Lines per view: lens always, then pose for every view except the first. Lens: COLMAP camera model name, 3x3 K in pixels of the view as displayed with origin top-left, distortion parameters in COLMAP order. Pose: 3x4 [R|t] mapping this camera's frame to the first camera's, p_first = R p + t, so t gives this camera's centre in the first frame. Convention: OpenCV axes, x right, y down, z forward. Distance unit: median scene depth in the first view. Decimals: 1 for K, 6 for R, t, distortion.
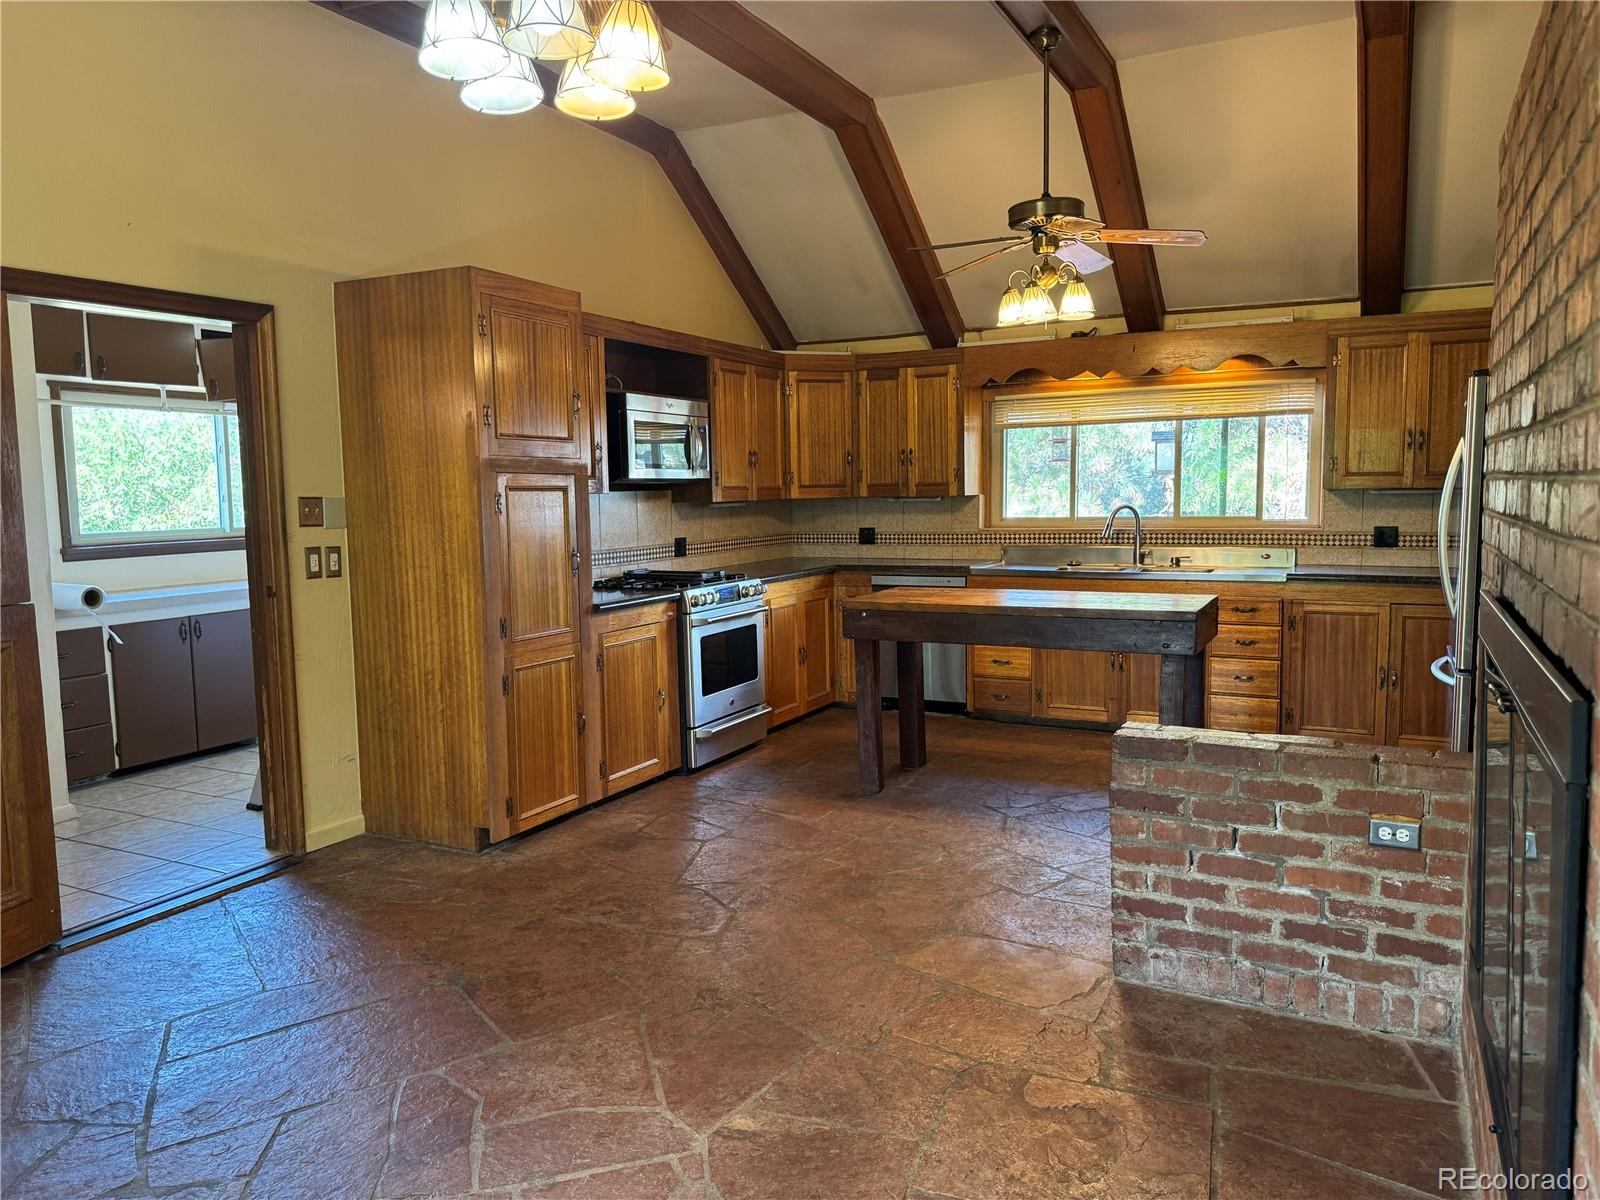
lens RADIAL K [[1129.2, 0, 784.8], [0, 1129.2, 593.6], [0, 0, 1]] dist [0.046967, -0.045836]
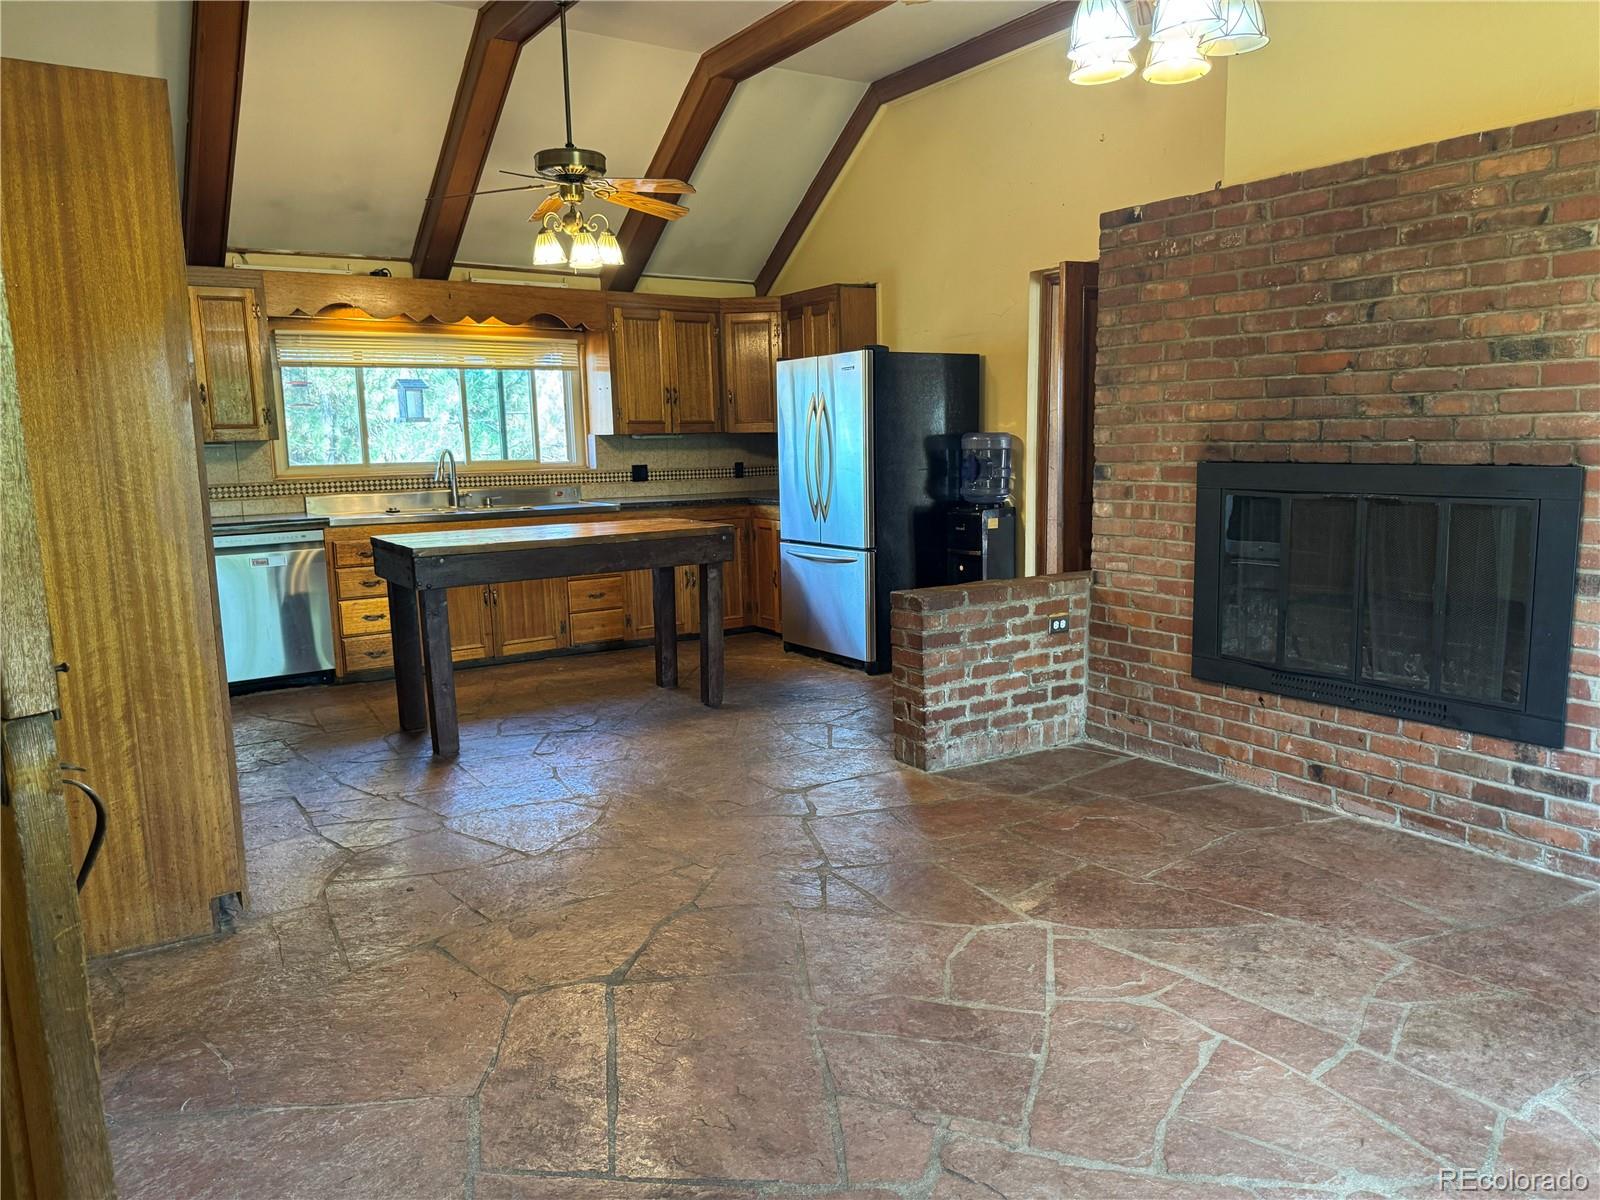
lens RADIAL K [[1129.2, 0, 793.0], [0, 1129.2, 598.9], [0, 0, 1]] dist [0.046967, -0.045836]
pose [[0.485427, -0.123623, 0.865493, -0.986357], [0.095790, 0.991513, 0.087897, -0.007174], [-0.869014, 0.040238, 0.493149, 0.478836]]
